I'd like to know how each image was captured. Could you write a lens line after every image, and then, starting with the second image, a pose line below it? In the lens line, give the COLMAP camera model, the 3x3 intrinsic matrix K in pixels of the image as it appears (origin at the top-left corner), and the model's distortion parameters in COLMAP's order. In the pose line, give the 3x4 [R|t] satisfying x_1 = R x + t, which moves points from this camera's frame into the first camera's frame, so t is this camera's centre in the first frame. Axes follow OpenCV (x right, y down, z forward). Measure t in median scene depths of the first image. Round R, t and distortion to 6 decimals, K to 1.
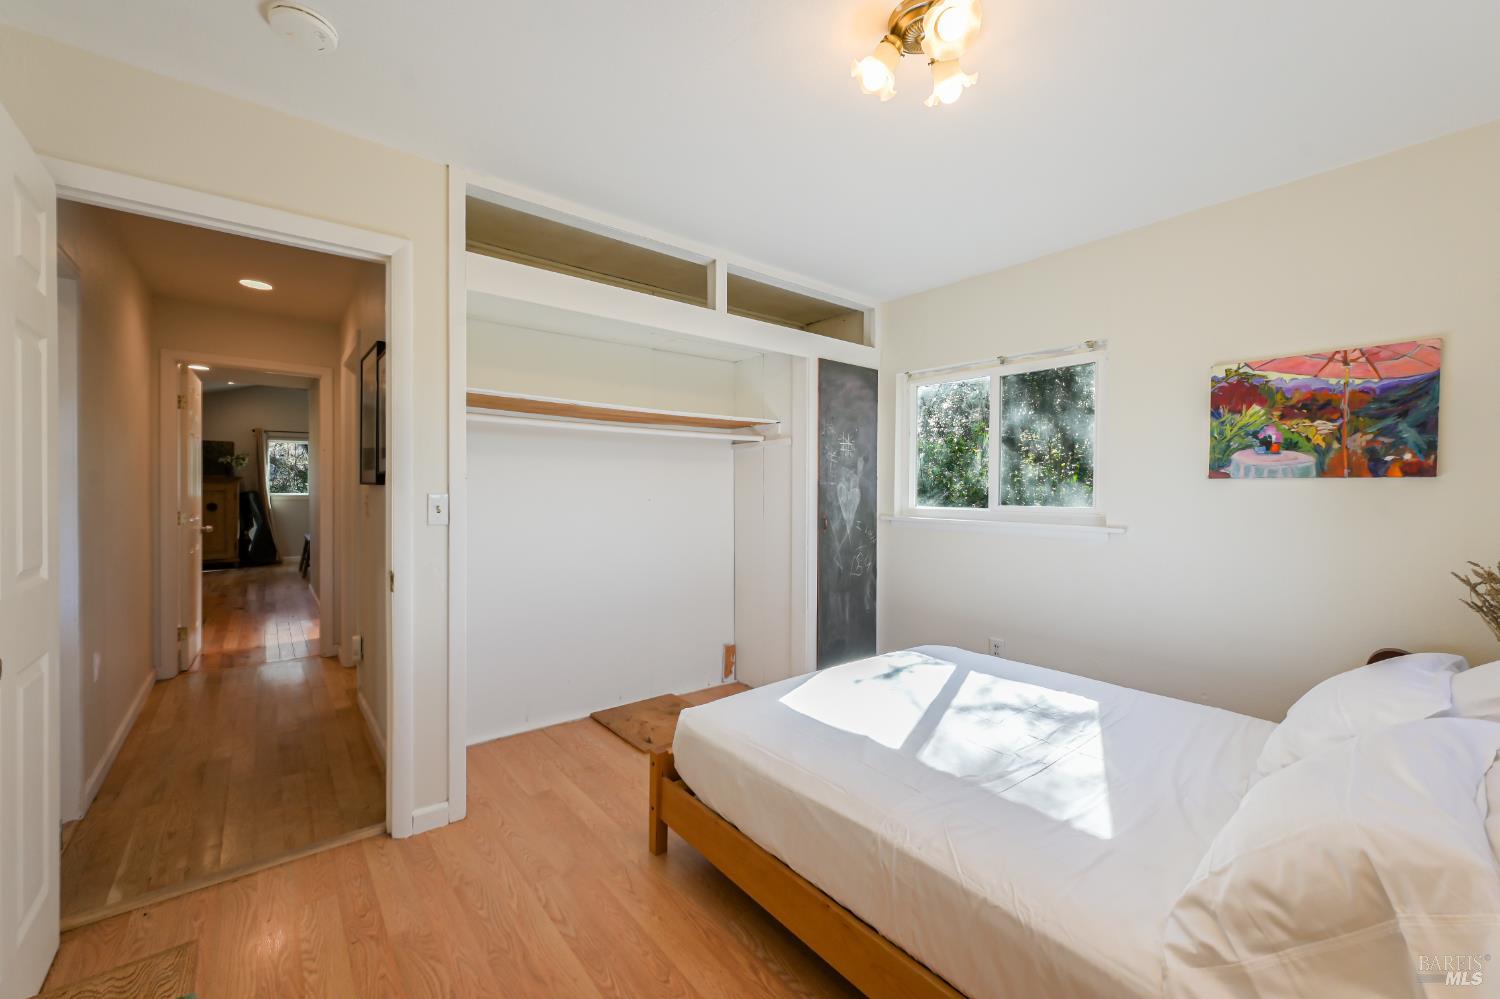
lens RADIAL K [[595.2, 0, 750.0], [0, 595.2, 499.5], [0, 0, 1]] dist [0.008479, -0.000242]
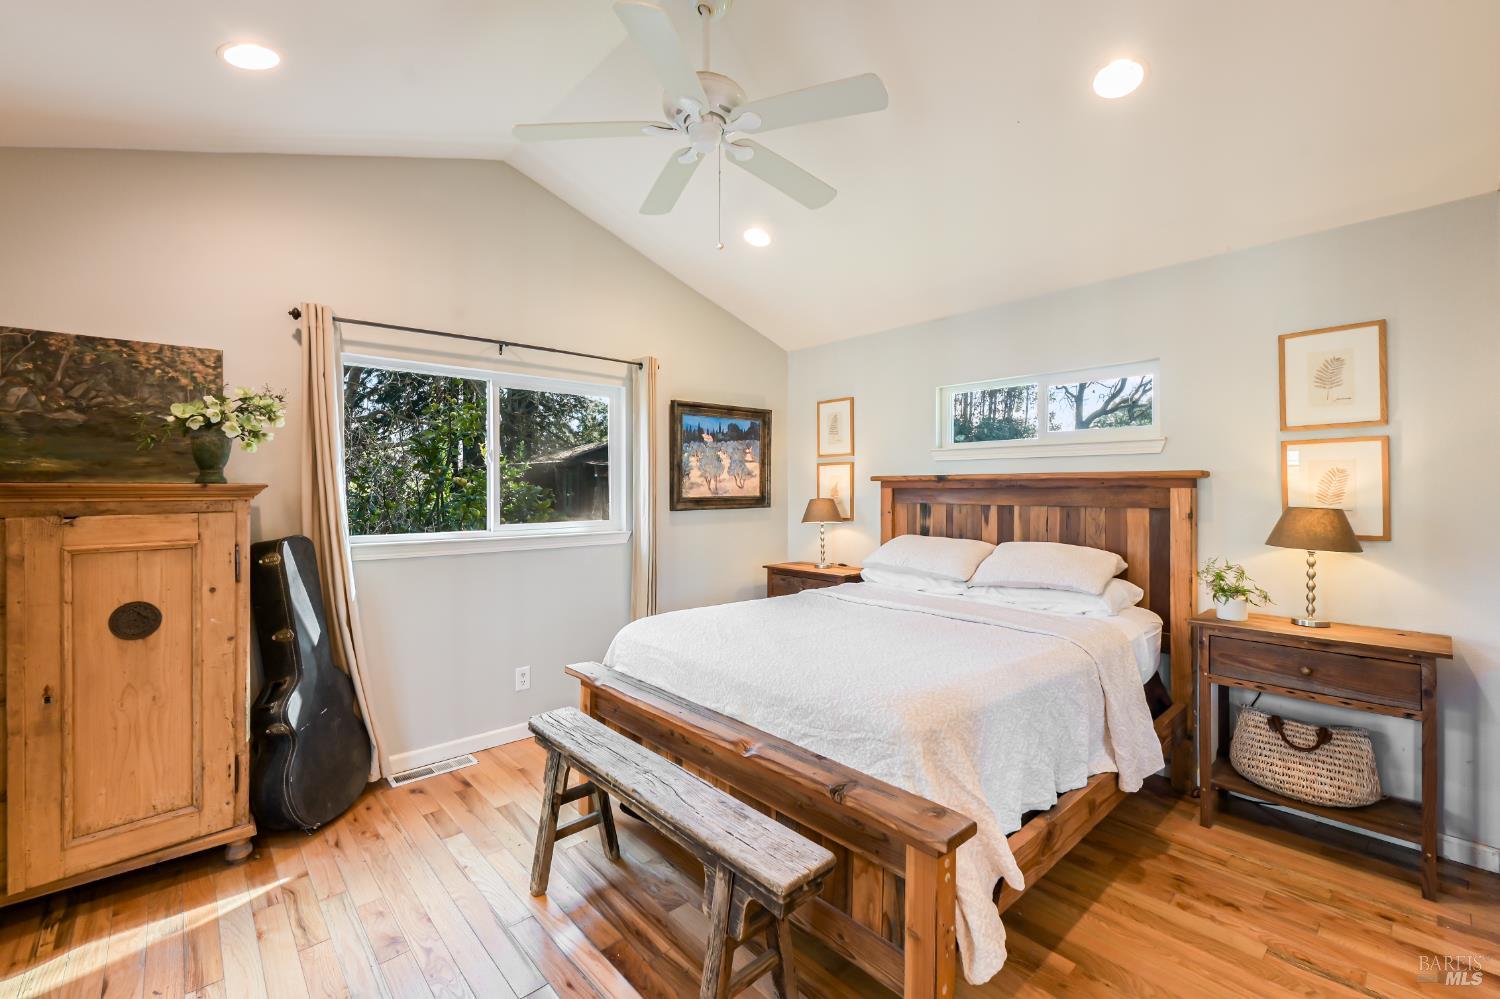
lens RADIAL K [[626.3, 0, 744.4], [0, 626.3, 493.6], [0, 0, 1]] dist [-0.001115, -0.000117]
pose [[0.999000, -0.004120, 0.044509, -0.659795], [0.004455, 0.999962, -0.007432, -0.031683], [-0.044477, 0.007623, 0.998981, 0.732716]]
